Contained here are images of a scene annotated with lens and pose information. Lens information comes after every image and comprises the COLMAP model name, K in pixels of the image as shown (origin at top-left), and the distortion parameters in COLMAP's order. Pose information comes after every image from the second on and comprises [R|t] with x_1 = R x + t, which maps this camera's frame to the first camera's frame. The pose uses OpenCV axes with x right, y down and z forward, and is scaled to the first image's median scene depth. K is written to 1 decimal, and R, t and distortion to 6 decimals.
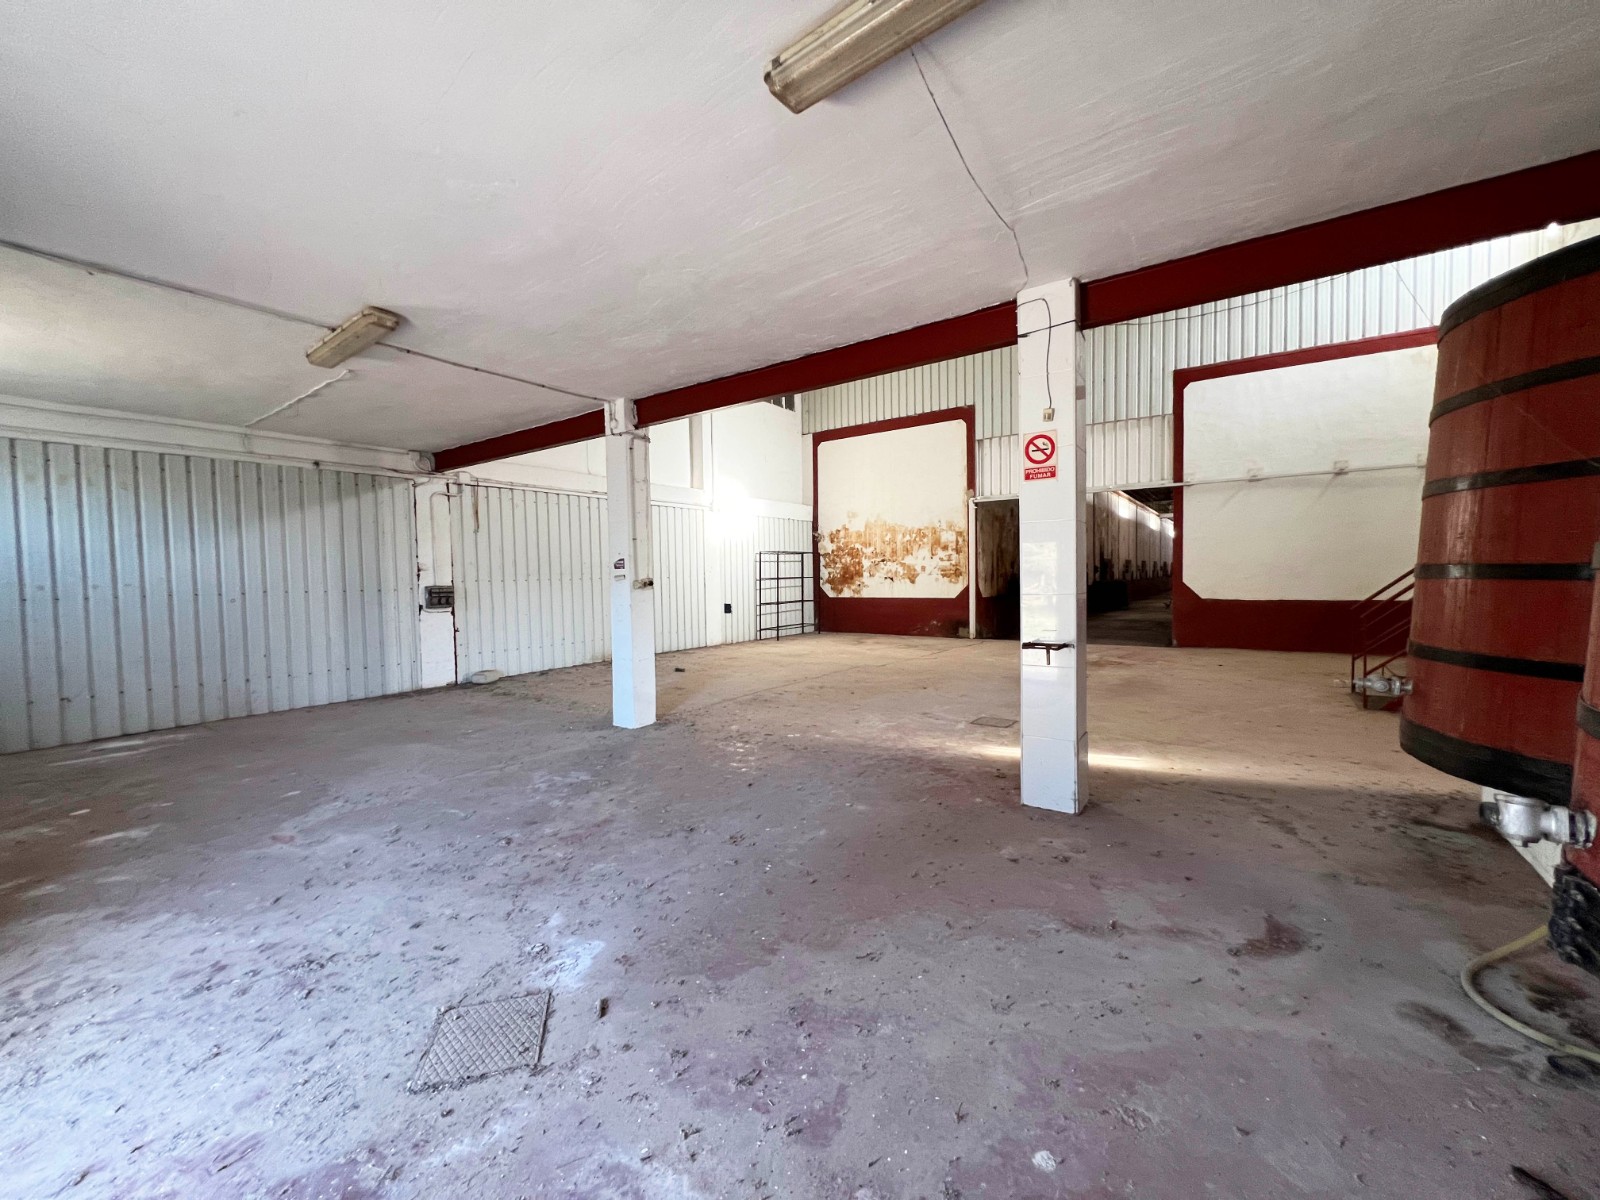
lens RADIAL K [[642.5, 0, 791.6], [0, 642.5, 596.9], [0, 0, 1]] dist [-0.003175, 0.000597]
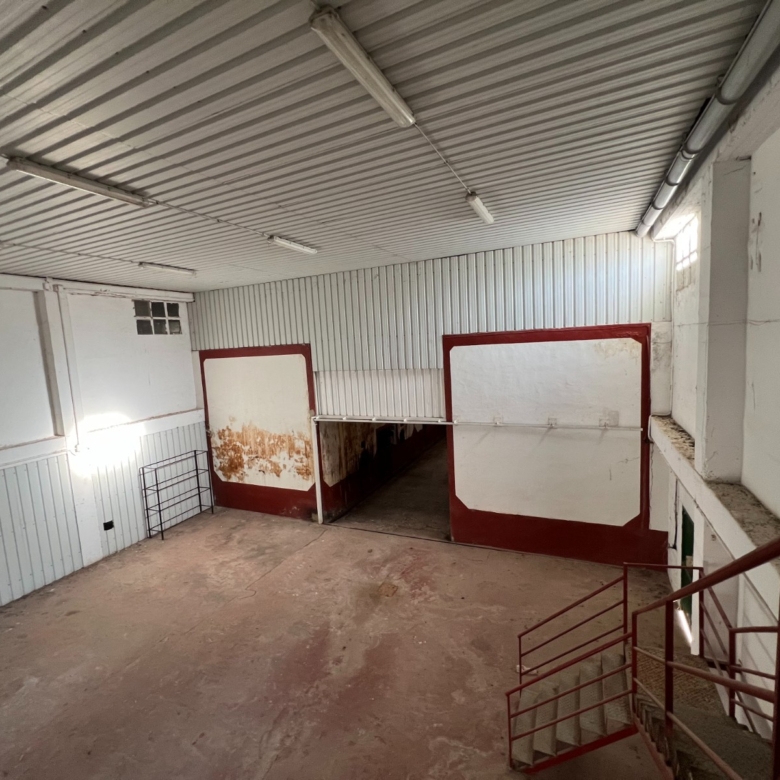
lens RADIAL K [[416.9, 0, 384.3], [0, 416.9, 386.5], [0, 0, 1]] dist [-0.000928, -0.002292]
pose [[0.981320, -0.059812, 0.182846, 0.266105], [0.047979, 0.996499, 0.068468, -0.257433], [-0.186301, -0.058416, 0.980754, 0.165467]]
